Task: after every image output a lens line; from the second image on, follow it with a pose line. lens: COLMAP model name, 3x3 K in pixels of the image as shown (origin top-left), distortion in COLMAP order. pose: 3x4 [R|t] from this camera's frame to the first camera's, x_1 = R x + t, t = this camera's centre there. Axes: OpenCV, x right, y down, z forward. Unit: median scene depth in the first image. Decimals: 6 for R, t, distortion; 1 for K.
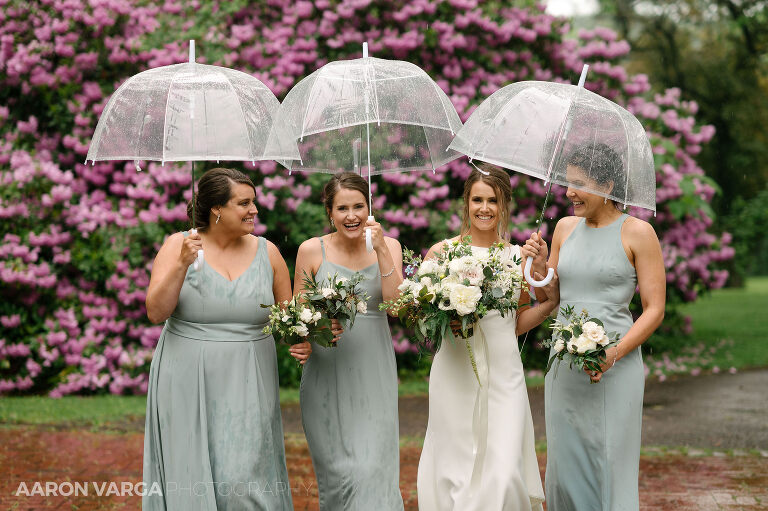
lens RADIAL K [[1755.4, 0, 403.8], [0, 1755.4, 243.5], [0, 0, 1]] dist [-0.003248, 0.000000]
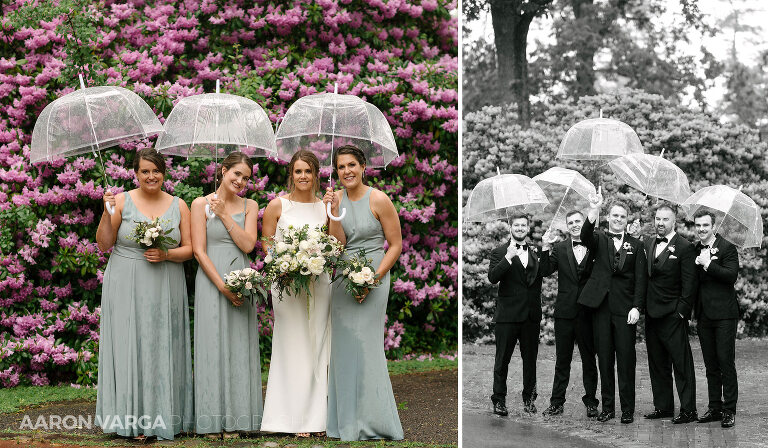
lens RADIAL K [[1513.1, 0, 283.8], [0, 1513.1, 207.3], [0, 0, 1]] dist [0.003601, 0.000000]
pose [[0.999676, -0.009572, -0.023575, 0.017008], [0.009503, 0.999950, -0.003032, -0.006919], [0.023603, 0.002807, 0.999717, 0.157917]]
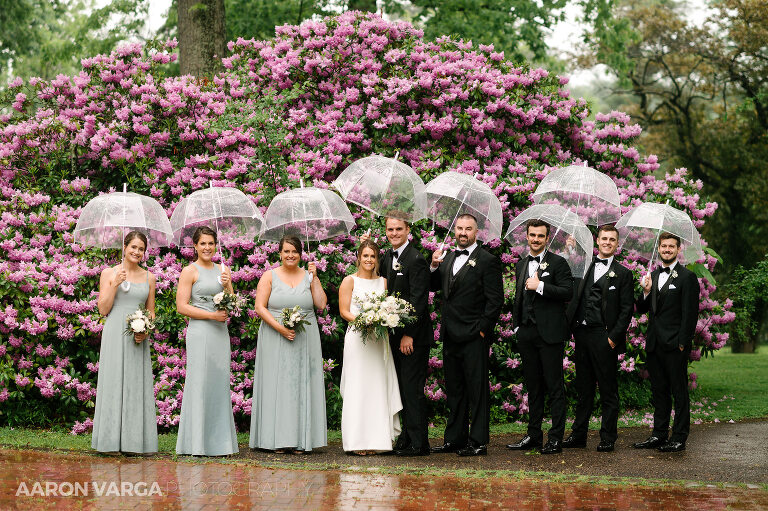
lens RADIAL K [[1856.2, 0, 422.3], [0, 1856.2, 209.2], [0, 0, 1]] dist [-0.052235, 0.000000]
pose [[0.999925, 0.012173, 0.001458, -0.012768], [-0.012072, 0.998362, -0.055929, 0.006115], [-0.002136, 0.055907, 0.998434, -0.187345]]
